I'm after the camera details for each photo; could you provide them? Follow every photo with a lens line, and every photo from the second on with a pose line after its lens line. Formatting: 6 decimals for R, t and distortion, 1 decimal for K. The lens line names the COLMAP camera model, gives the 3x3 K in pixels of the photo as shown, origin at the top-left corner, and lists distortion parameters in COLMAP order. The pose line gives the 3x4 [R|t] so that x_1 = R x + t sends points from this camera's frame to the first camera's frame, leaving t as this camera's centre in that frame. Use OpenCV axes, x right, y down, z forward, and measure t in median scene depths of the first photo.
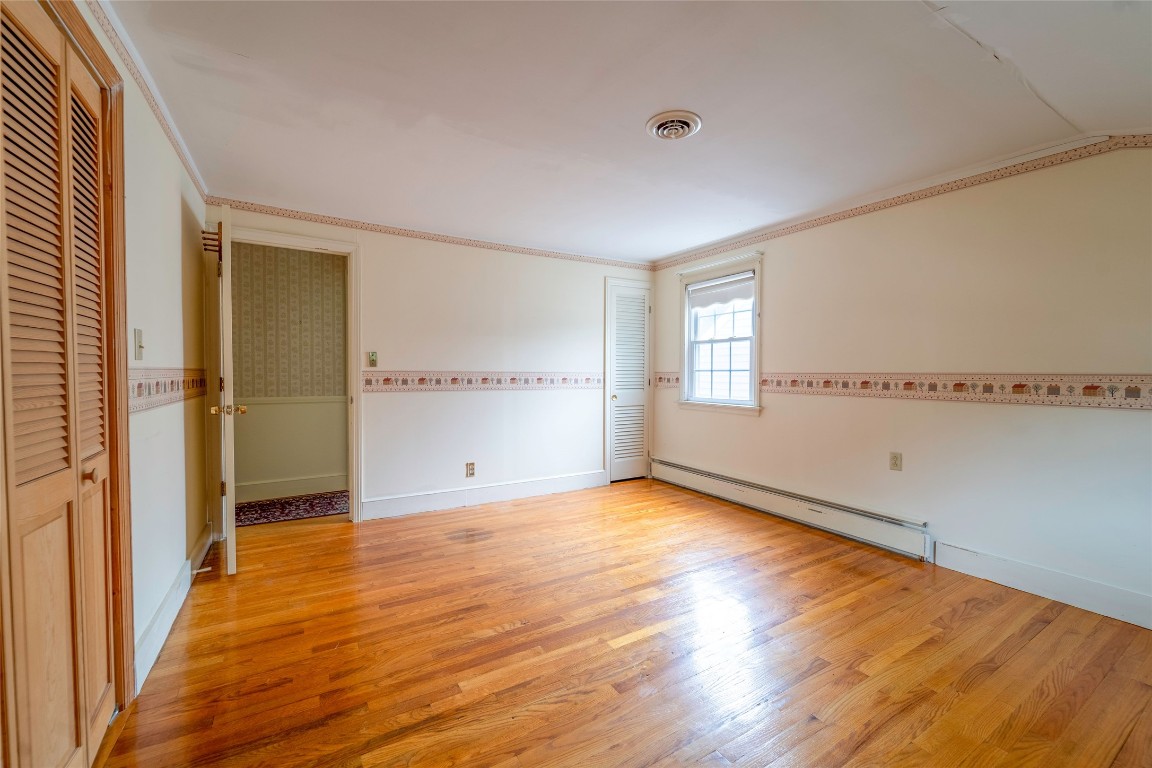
lens RADIAL K [[441.1, 0, 574.2], [0, 441.1, 381.4], [0, 0, 1]] dist [0.001489, 0.000048]
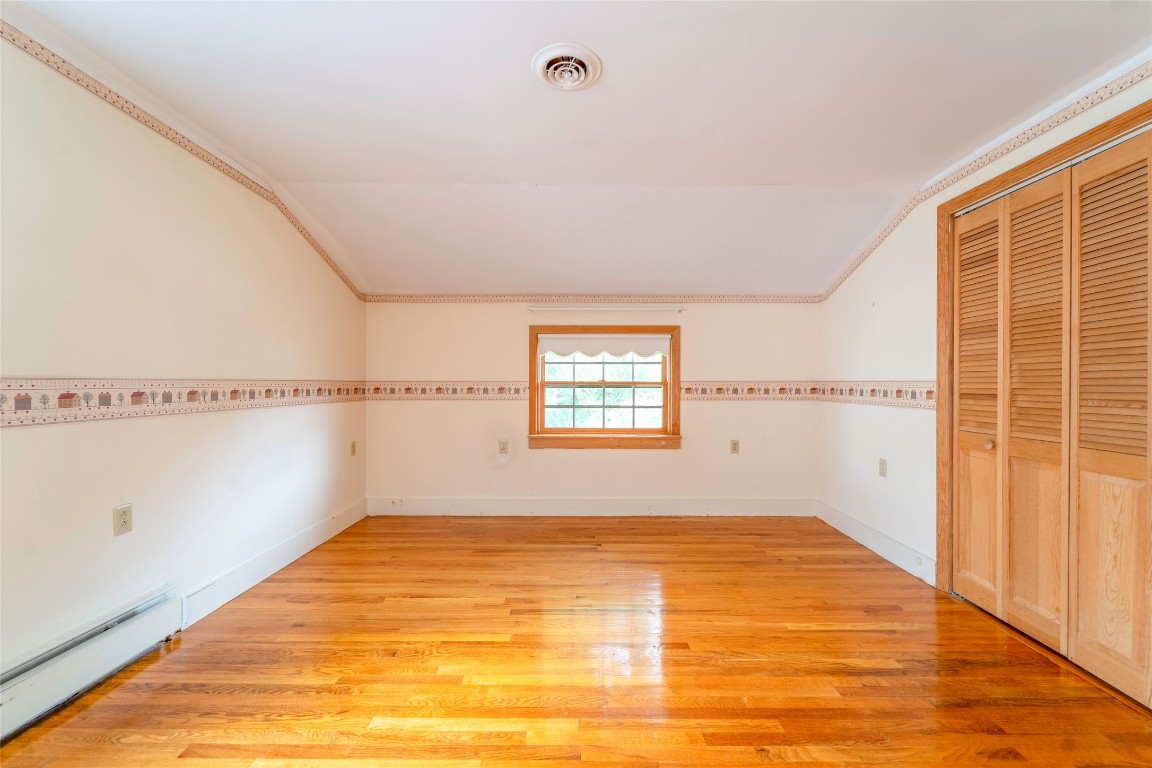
lens RADIAL K [[470.7, 0, 578.4], [0, 470.7, 387.2], [0, 0, 1]] dist [0.000077, -0.000954]
pose [[-0.856581, -0.011099, 0.515894, -0.199983], [0.004002, 0.999596, 0.028151, -0.027238], [-0.515998, 0.026178, -0.856190, 1.484138]]
